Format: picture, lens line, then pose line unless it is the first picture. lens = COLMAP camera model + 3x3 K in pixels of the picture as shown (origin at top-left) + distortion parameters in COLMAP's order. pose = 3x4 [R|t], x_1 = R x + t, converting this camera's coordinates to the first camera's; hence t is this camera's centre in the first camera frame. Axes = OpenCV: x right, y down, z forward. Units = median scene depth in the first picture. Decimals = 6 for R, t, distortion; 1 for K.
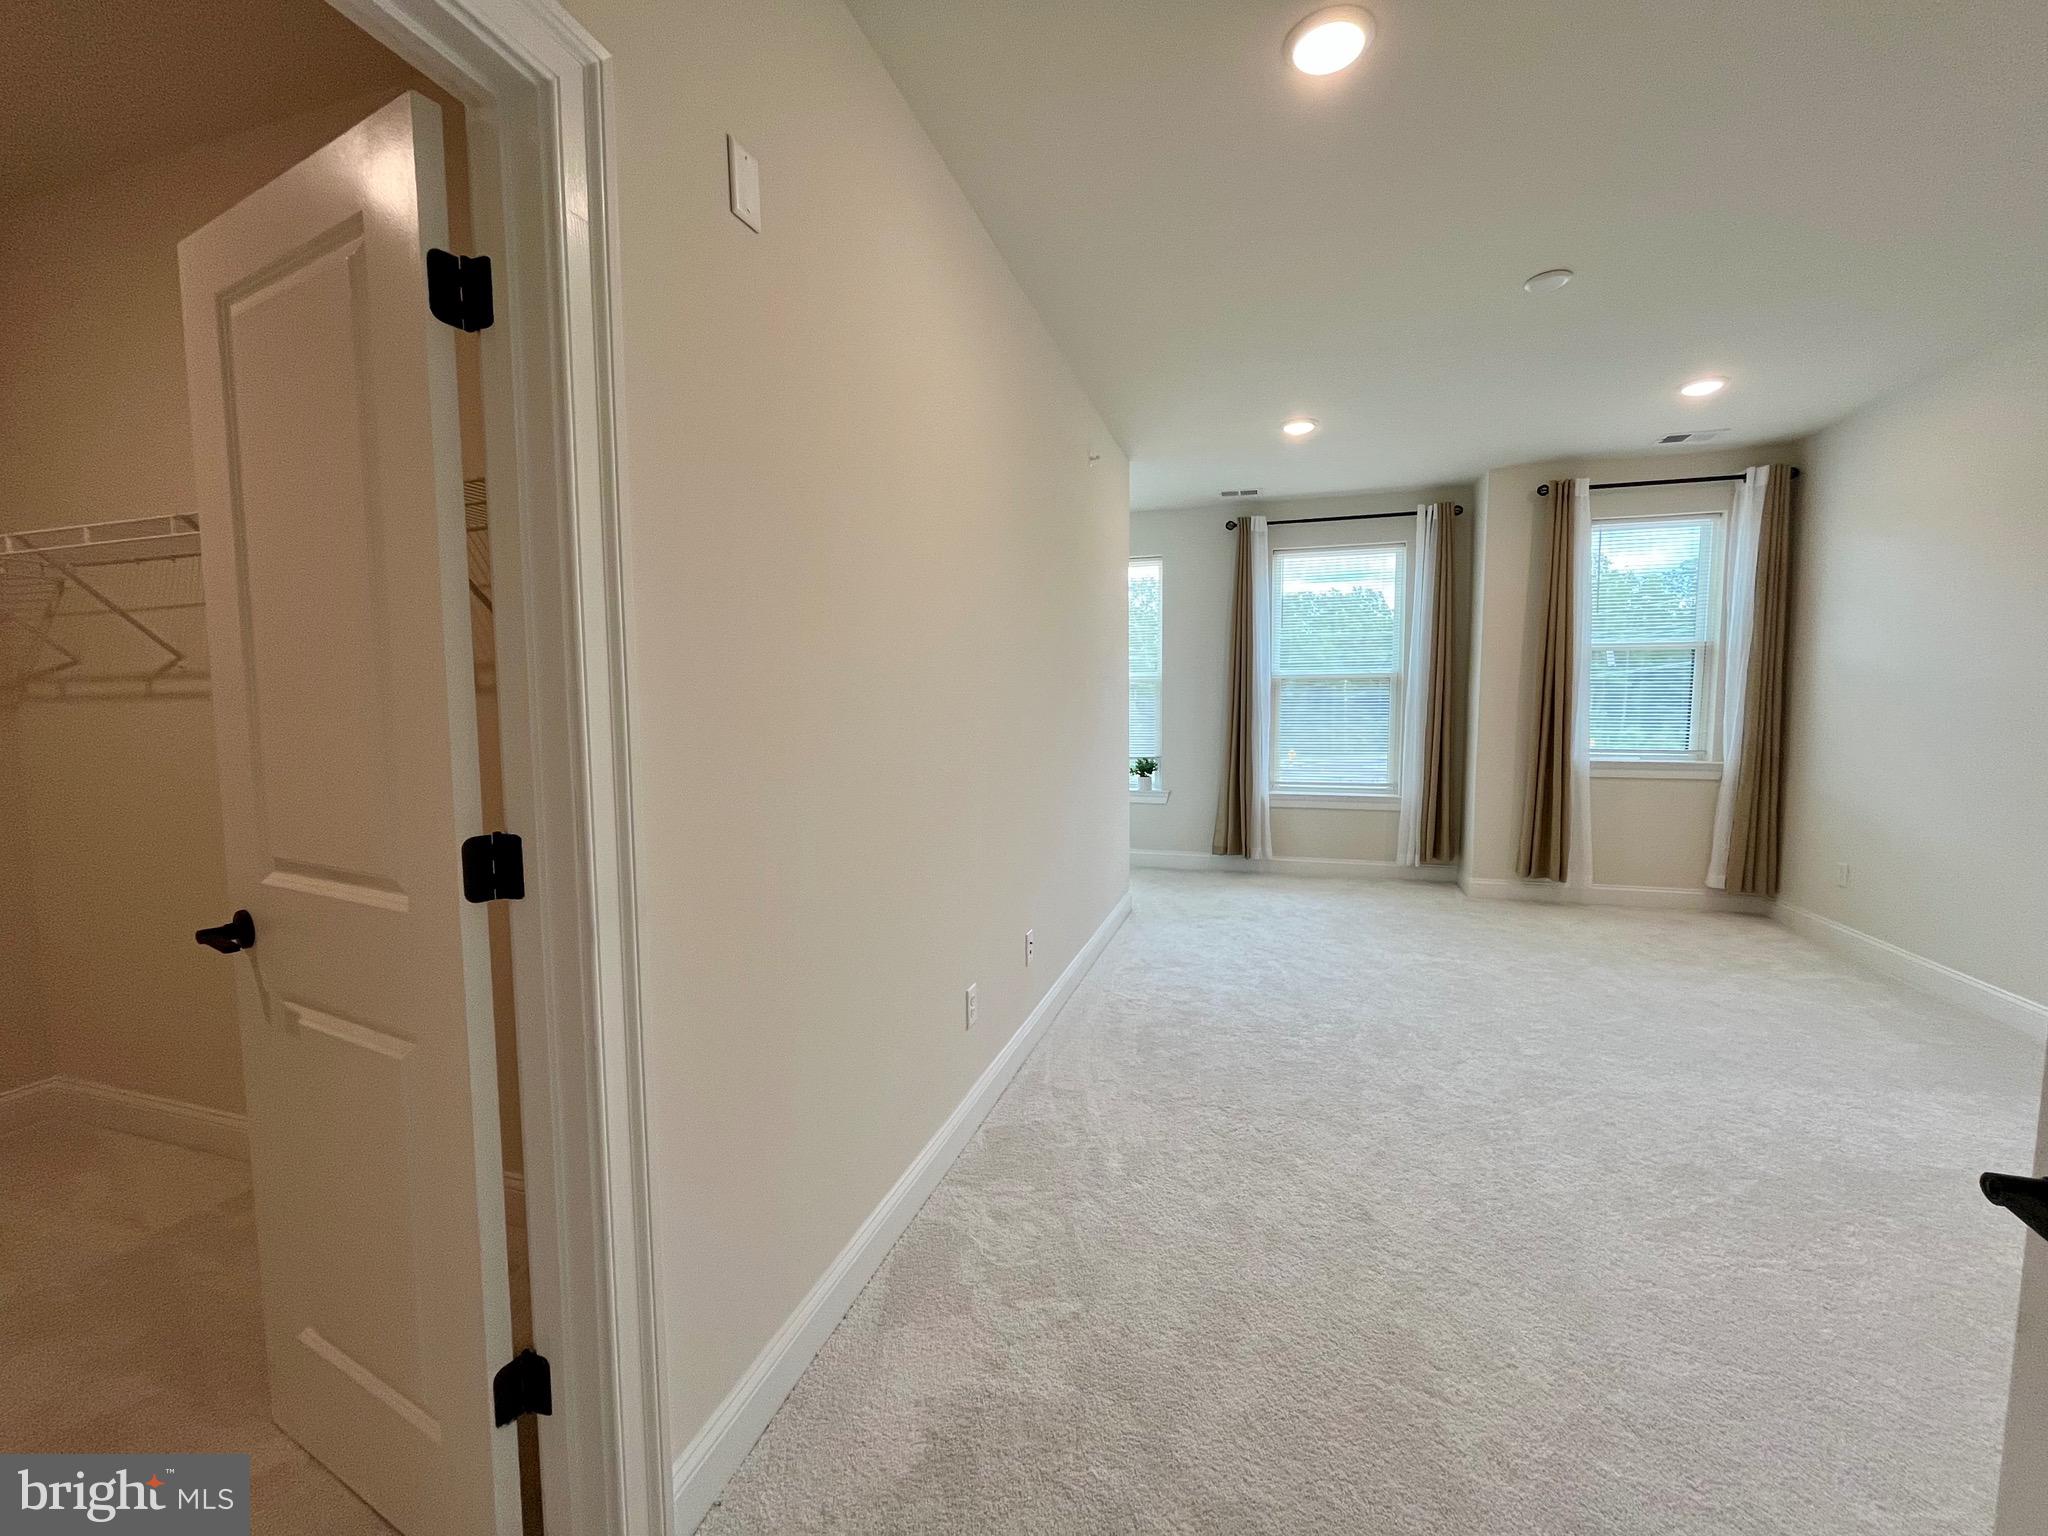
lens RADIAL K [[838.8, 0, 1020.7], [0, 838.8, 767.8], [0, 0, 1]] dist [0.003077, 0.000248]
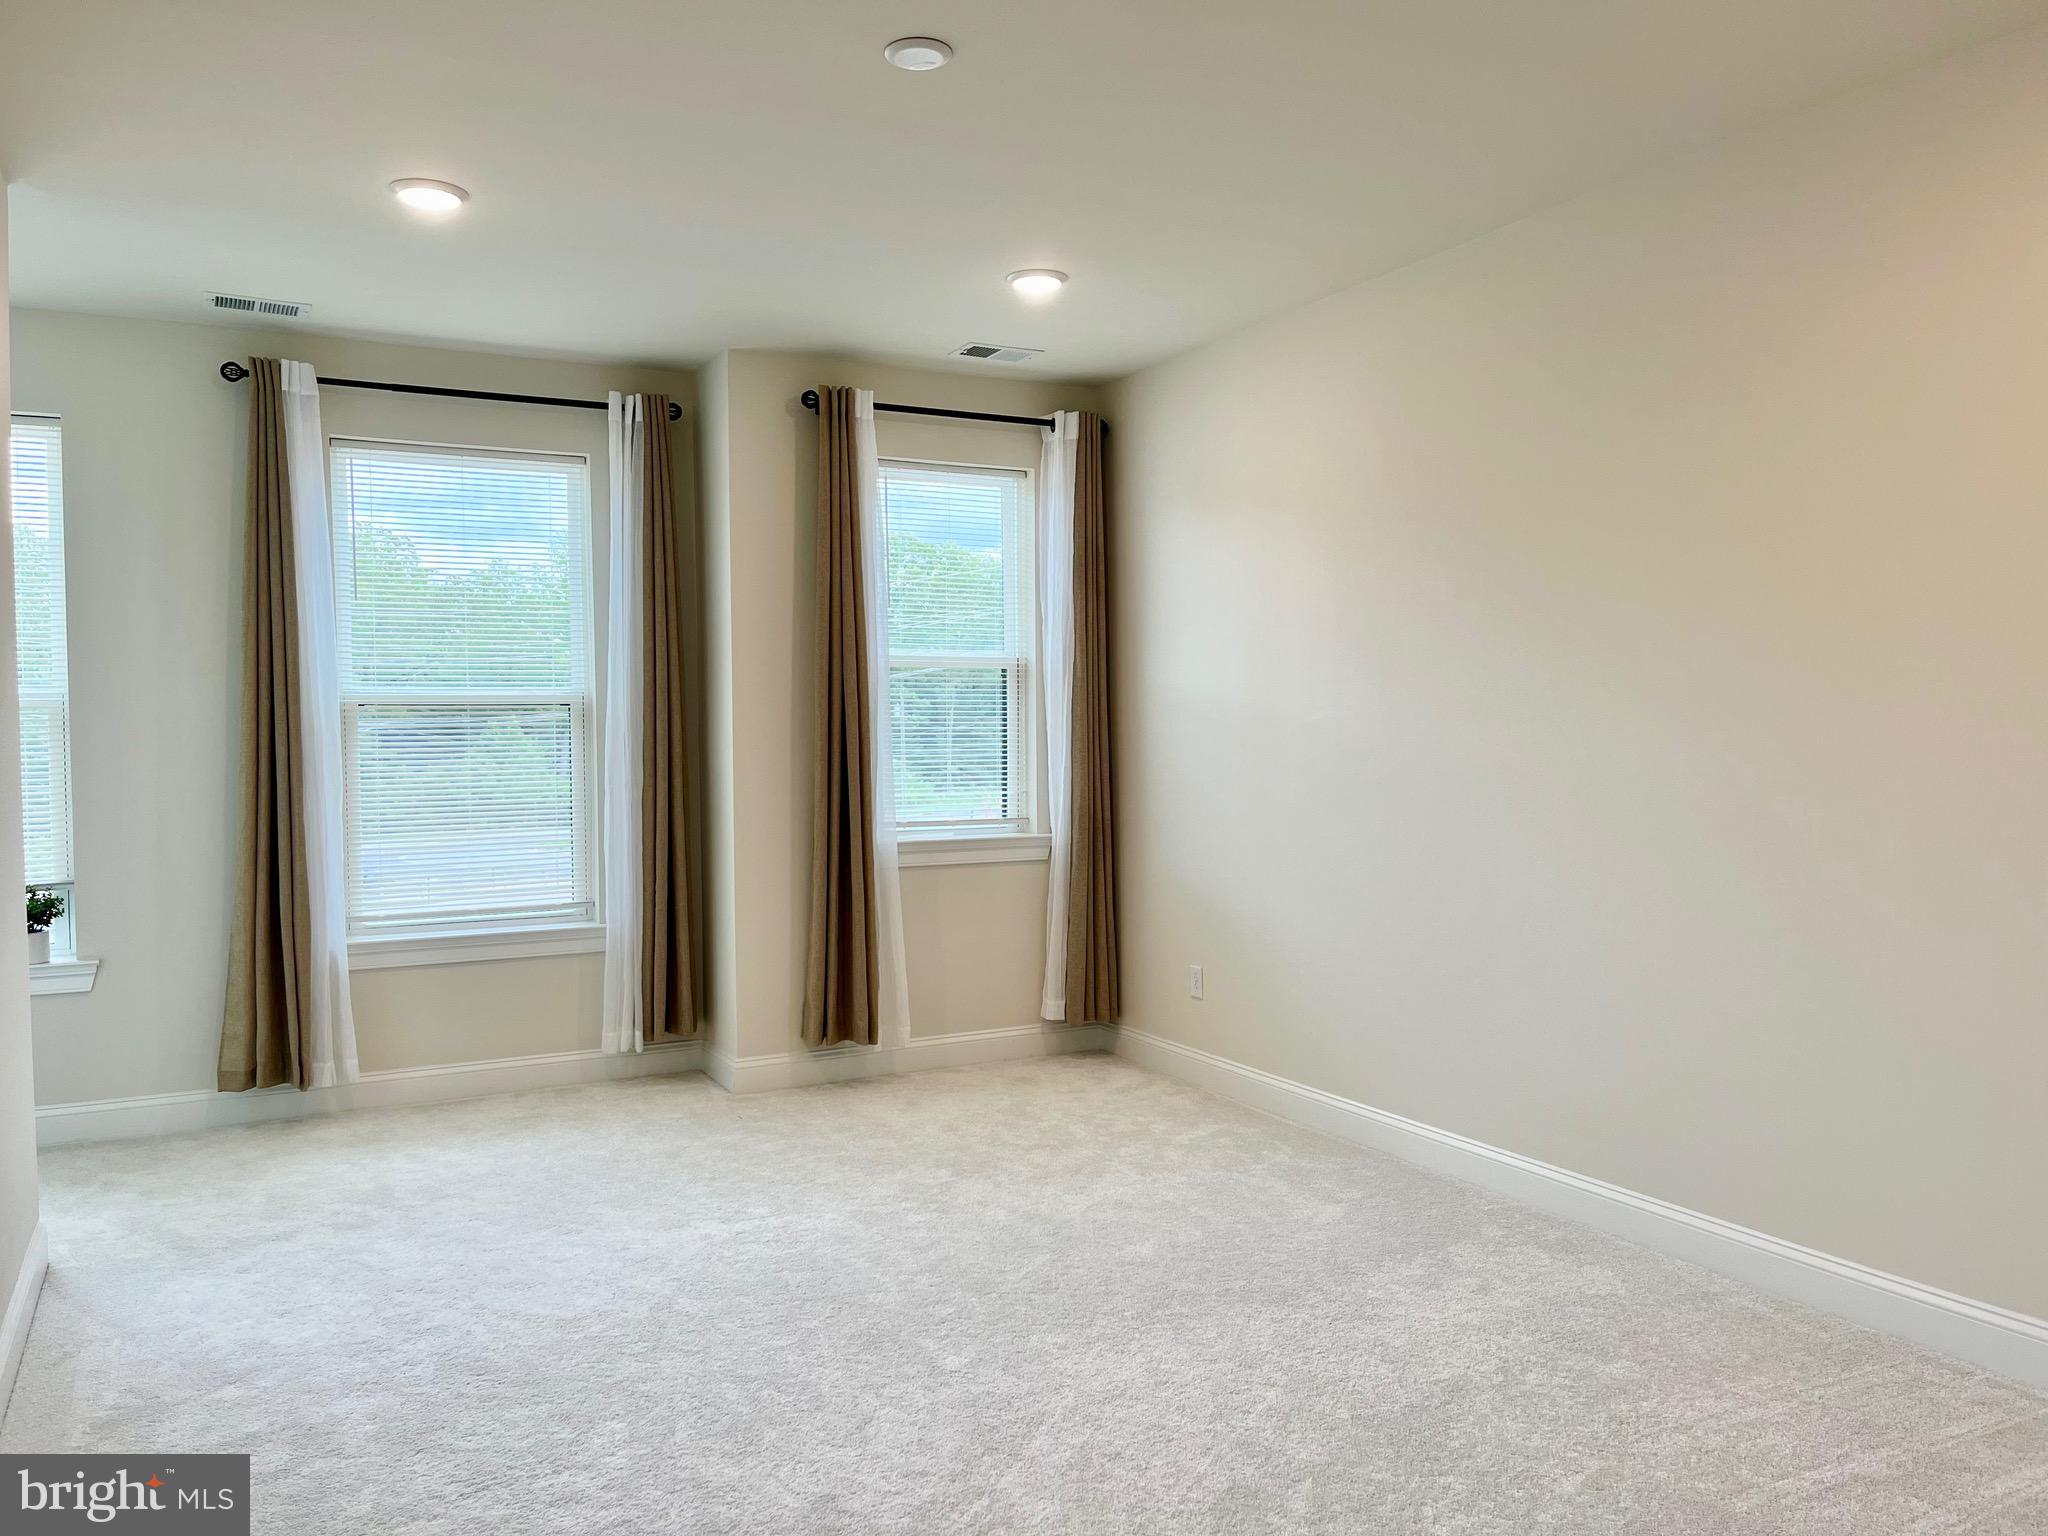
lens RADIAL K [[1562.4, 0, 1019.2], [0, 1562.4, 772.6], [0, 0, 1]] dist [0.060197, -0.039306]
pose [[0.715095, -0.021565, 0.698695, -0.066811], [0.060627, 0.997671, -0.031257, -0.018155], [-0.696393, 0.064712, 0.714737, 0.106609]]
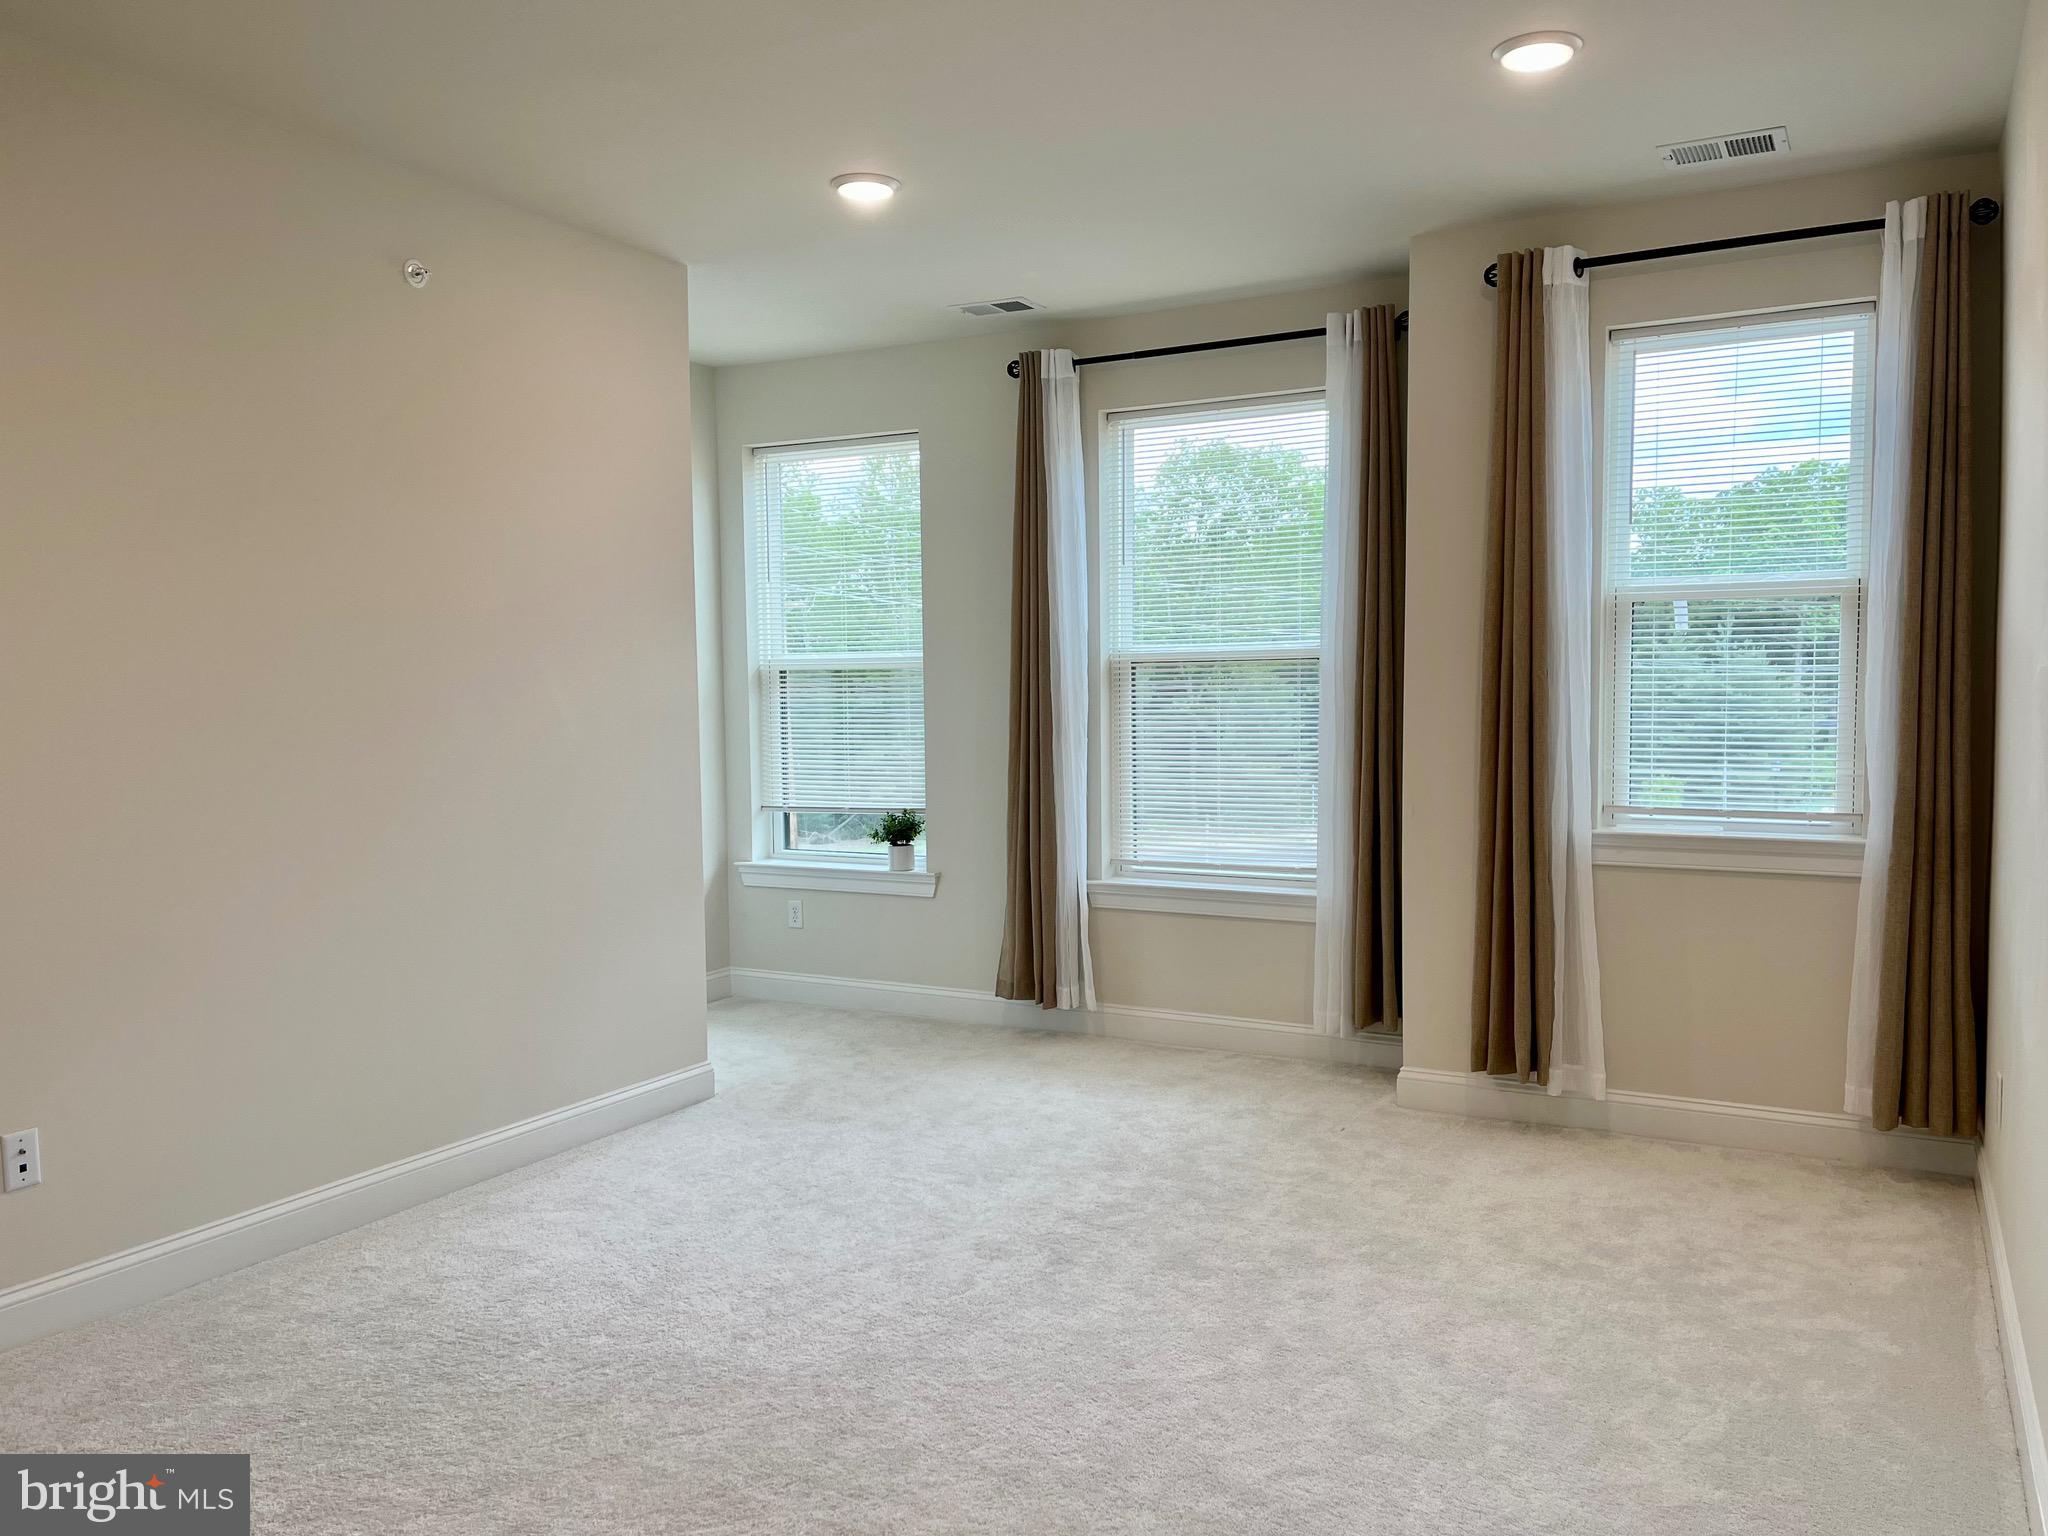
lens RADIAL K [[1562.4, 0, 1018.2], [0, 1562.4, 770.1], [0, 0, 1]] dist [0.060197, -0.039306]
pose [[0.980246, 0.007531, -0.197640, 0.541422], [-0.012409, 0.999648, -0.023452, -0.018793], [0.197394, 0.025441, 0.979994, 0.055711]]
